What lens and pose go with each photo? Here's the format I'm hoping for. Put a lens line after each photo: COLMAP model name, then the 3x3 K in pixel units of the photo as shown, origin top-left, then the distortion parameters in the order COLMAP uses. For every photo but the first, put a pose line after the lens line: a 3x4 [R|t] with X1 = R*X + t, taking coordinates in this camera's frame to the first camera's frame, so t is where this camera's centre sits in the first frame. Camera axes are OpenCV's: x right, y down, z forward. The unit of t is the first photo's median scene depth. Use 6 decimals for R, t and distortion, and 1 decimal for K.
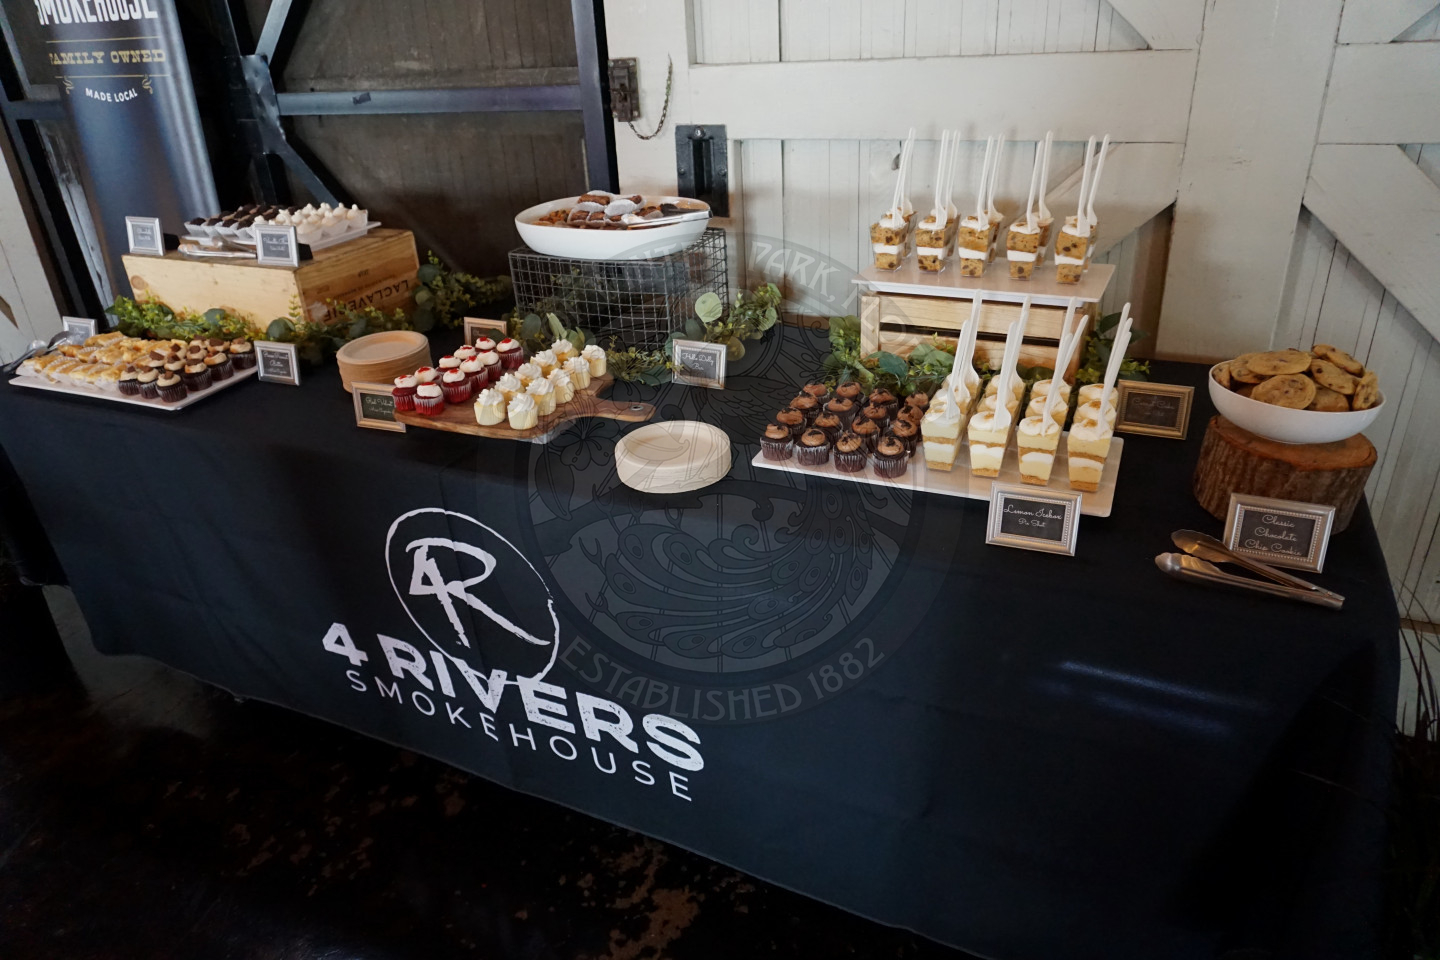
lens RADIAL K [[1020.7, 0, 720.0], [0, 1020.7, 480.0], [0, 0, 1]] dist [0.003495, 0.004867]
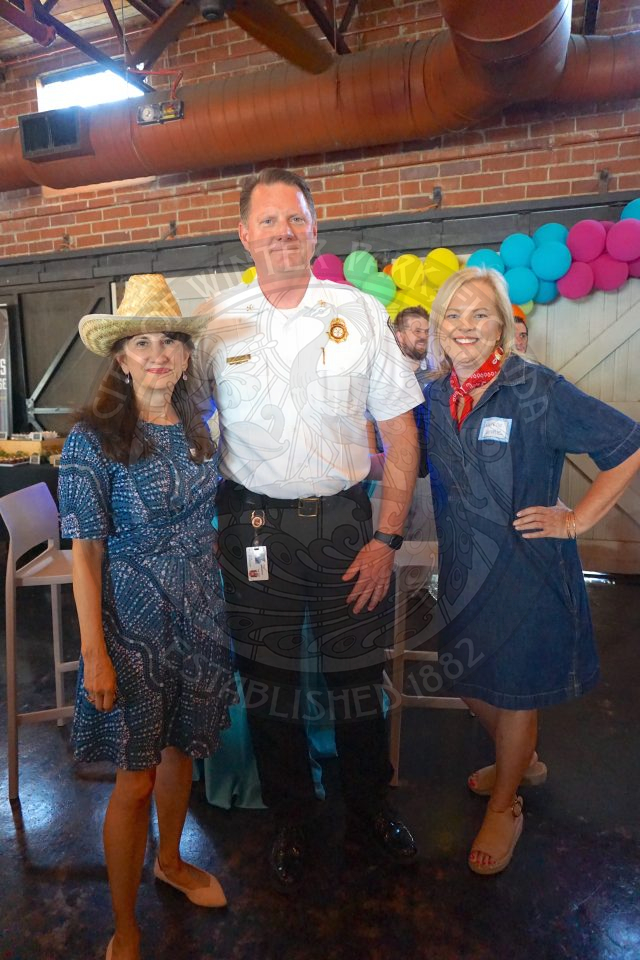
lens RADIAL K [[680.5, 0, 320.0], [0, 680.5, 480.0], [0, 0, 1]] dist [0.003495, 0.004867]
pose [[0.993942, 0.032083, 0.105121, 0.458080], [0.001908, 0.951266, -0.308366, 0.814020], [-0.109892, 0.306698, 0.945442, -1.771567]]
